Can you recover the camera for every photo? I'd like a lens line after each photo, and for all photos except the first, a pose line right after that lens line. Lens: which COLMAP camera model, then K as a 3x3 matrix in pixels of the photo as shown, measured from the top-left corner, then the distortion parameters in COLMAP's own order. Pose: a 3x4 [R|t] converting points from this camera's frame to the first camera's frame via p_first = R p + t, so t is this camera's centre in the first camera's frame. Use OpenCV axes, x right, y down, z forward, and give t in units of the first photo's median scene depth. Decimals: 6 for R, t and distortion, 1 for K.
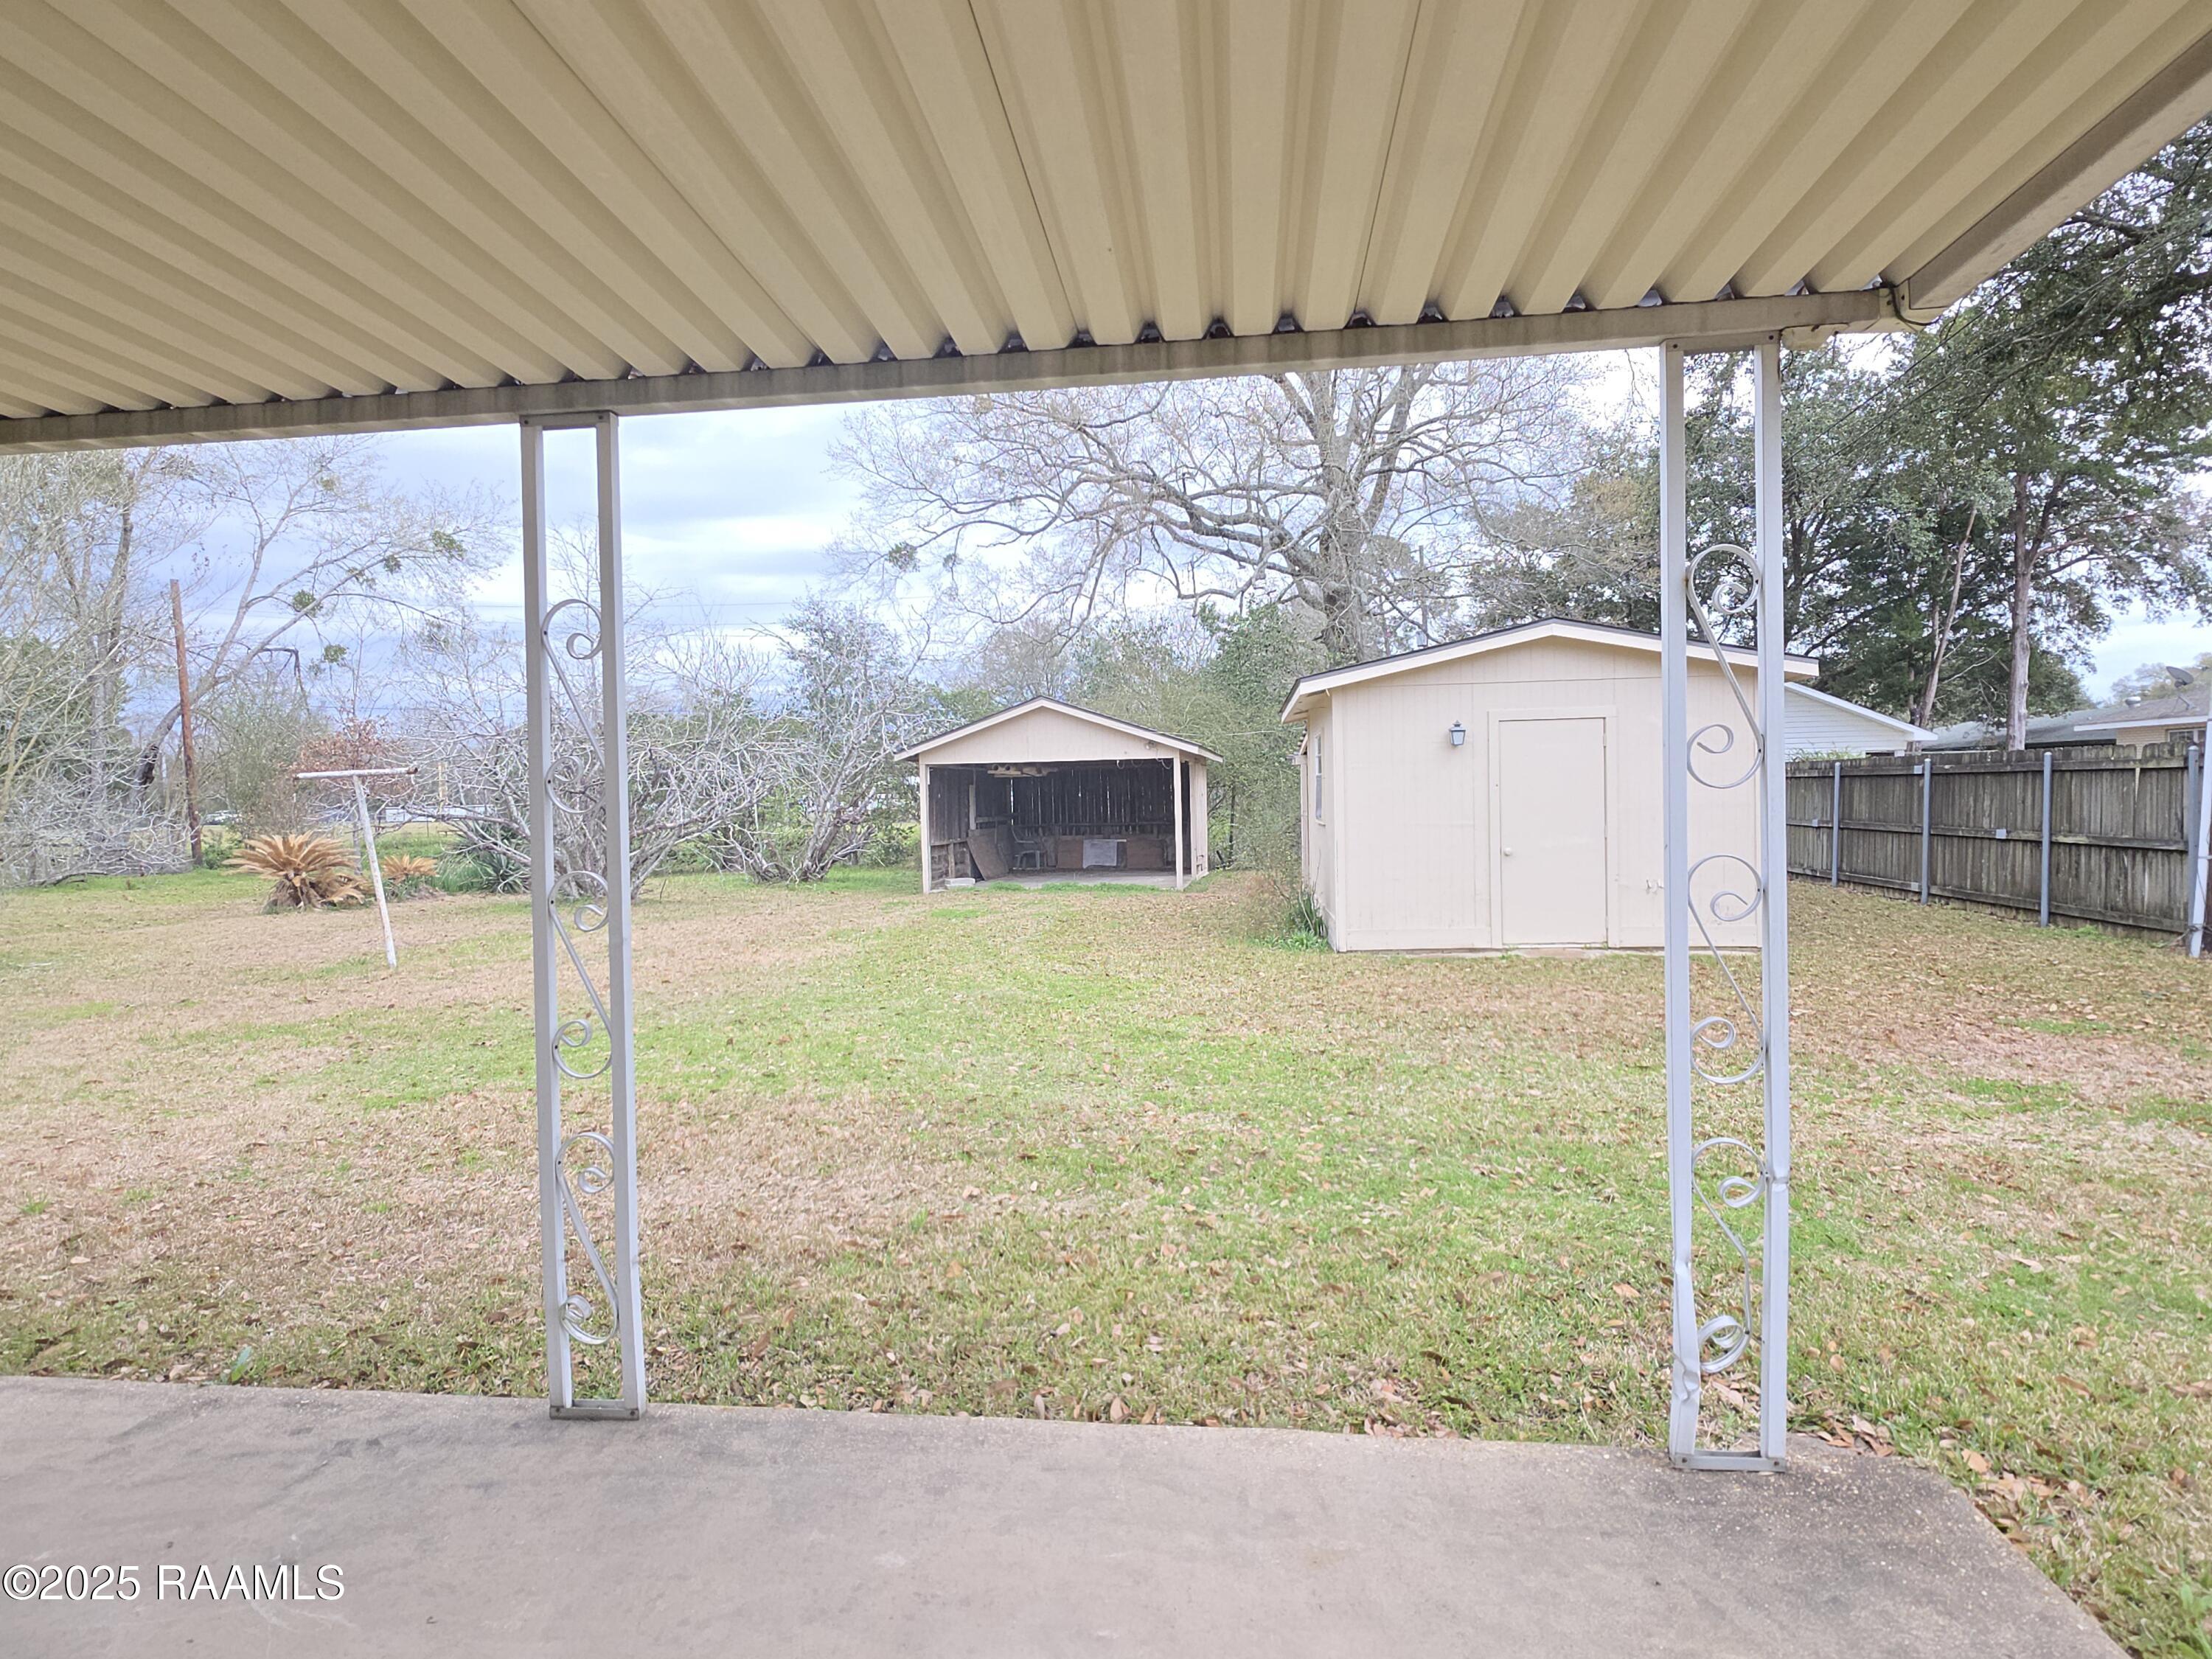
lens RADIAL K [[1176.9, 0, 1106.0], [0, 1176.9, 829.5], [0, 0, 1]] dist [-0.003595, -0.000631]
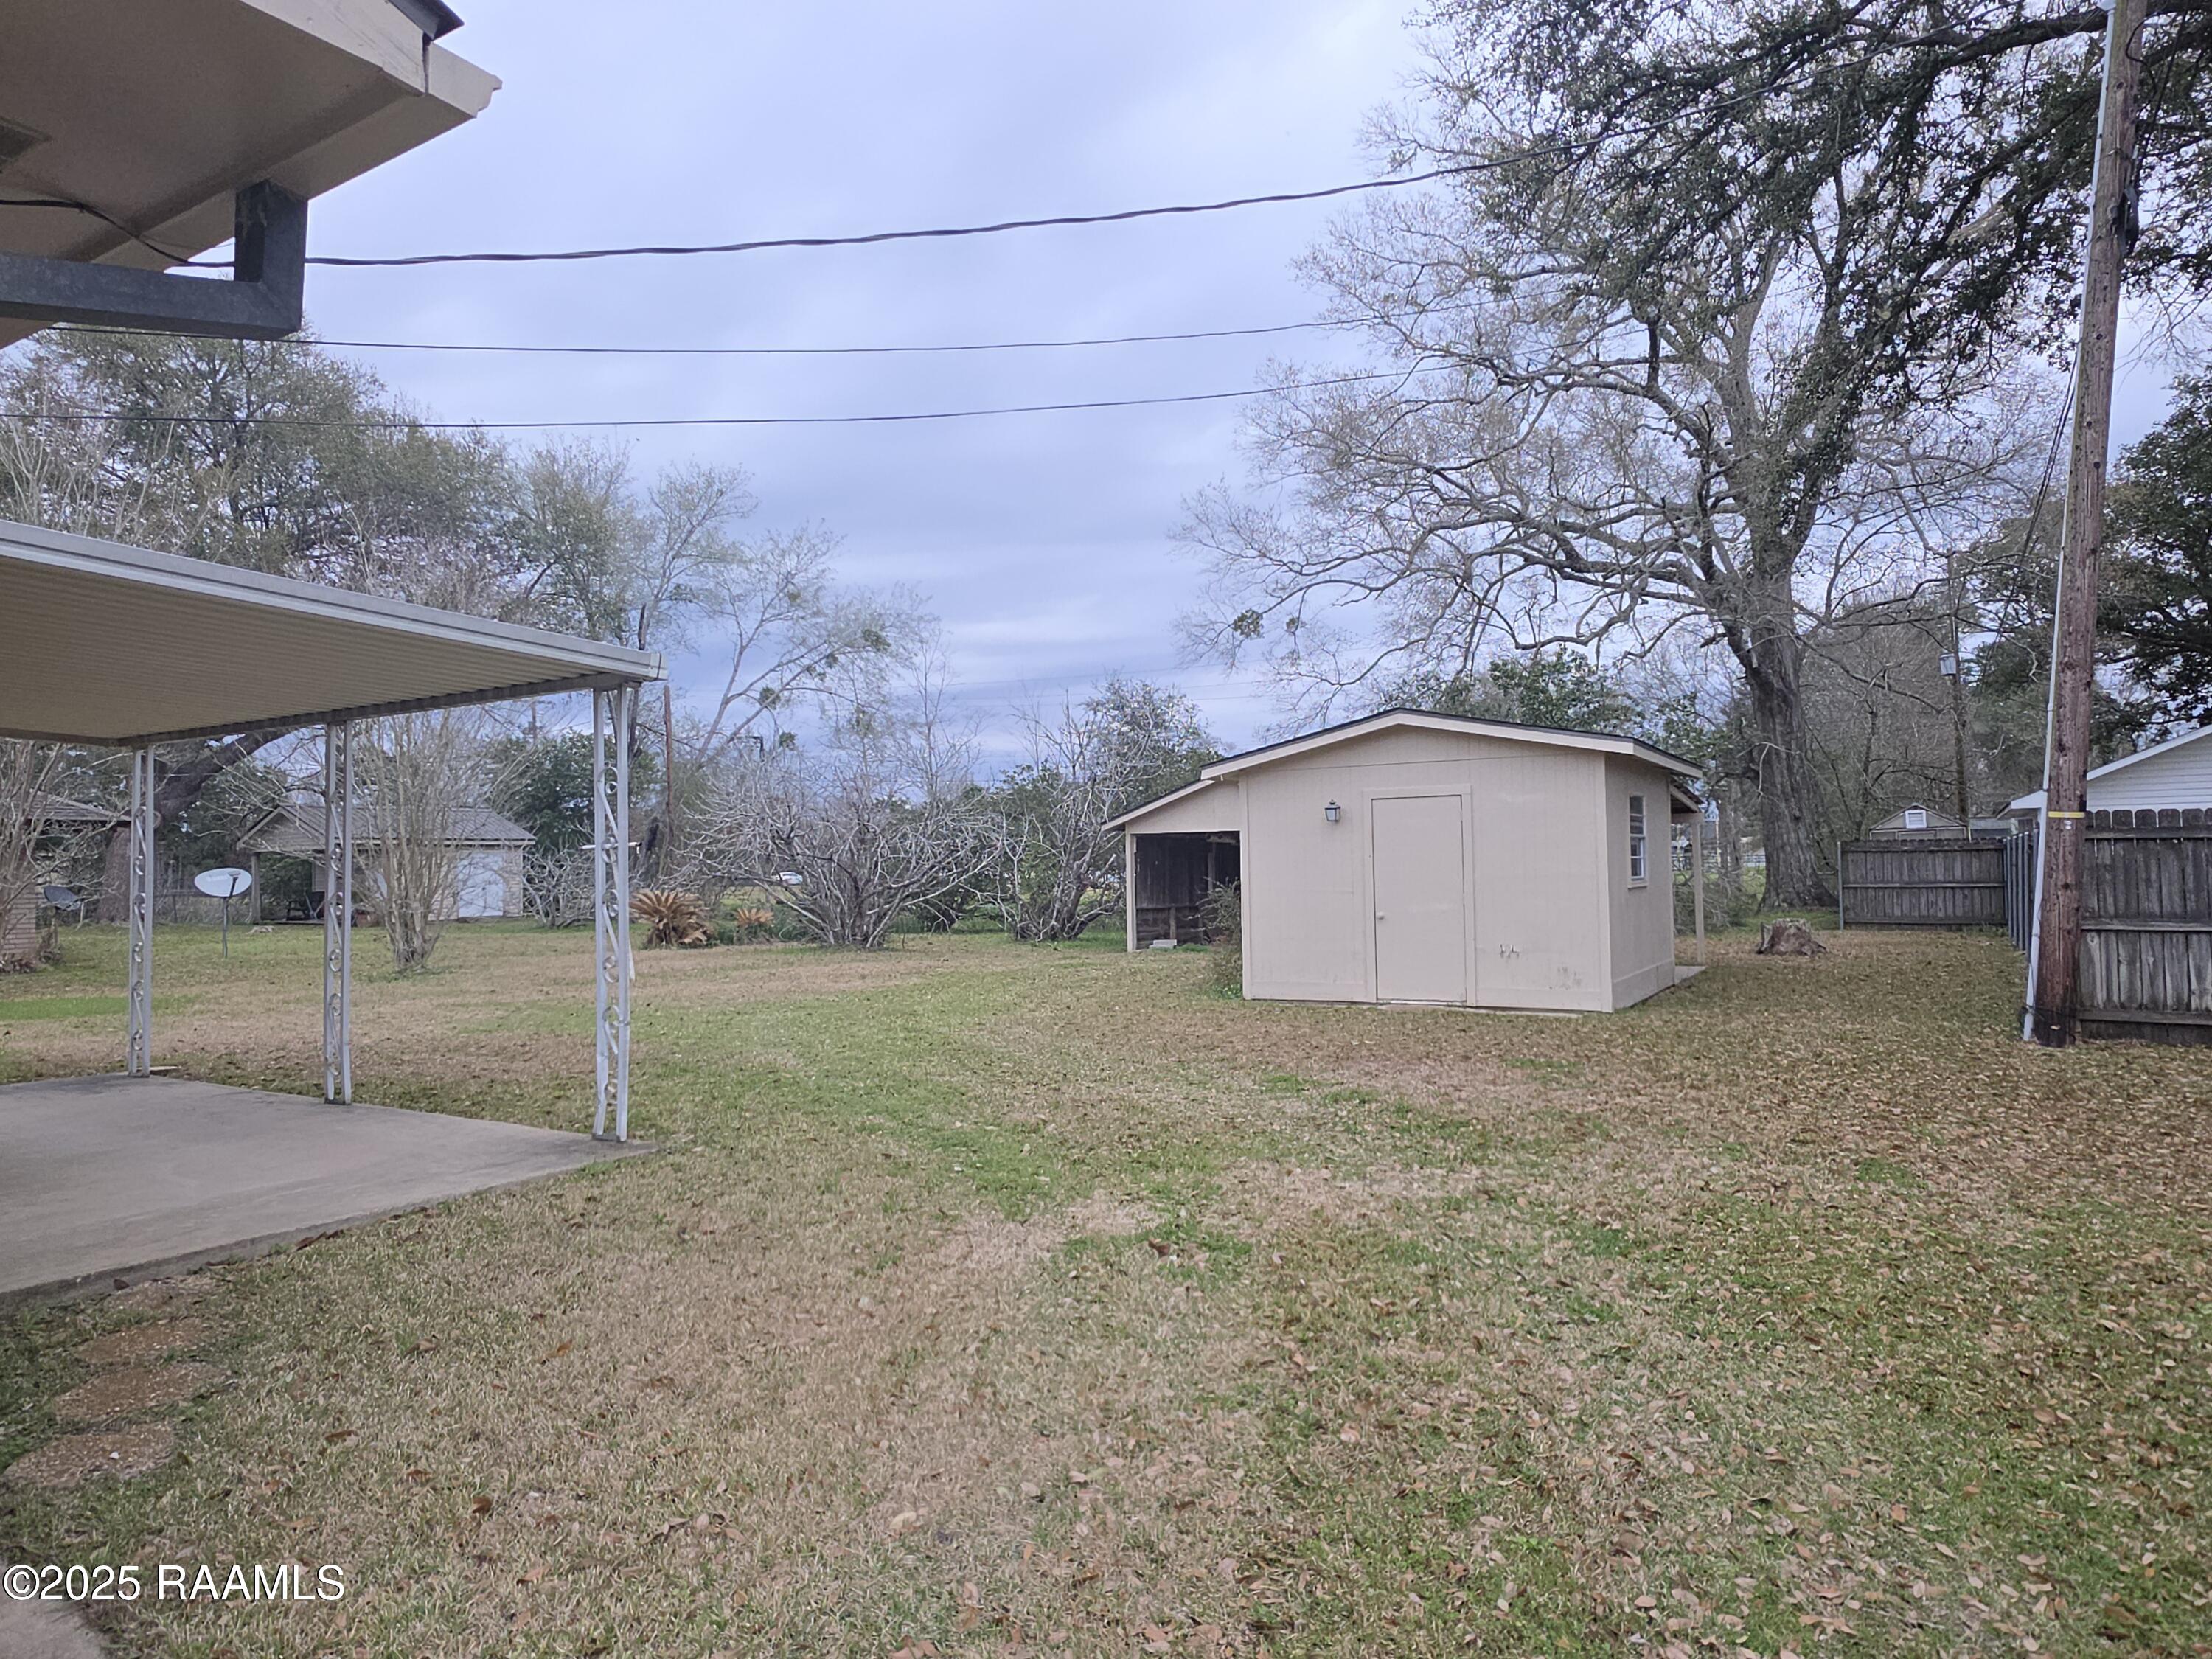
lens RADIAL K [[1359.3, 0, 1106.0], [0, 1359.3, 829.5], [0, 0, 1]] dist [0.008784, 0.002778]
pose [[0.906537, -0.006153, -0.422082, 0.216193], [-0.016157, 0.998655, -0.049259, 0.001716], [0.421817, 0.051475, 0.905219, -0.094400]]
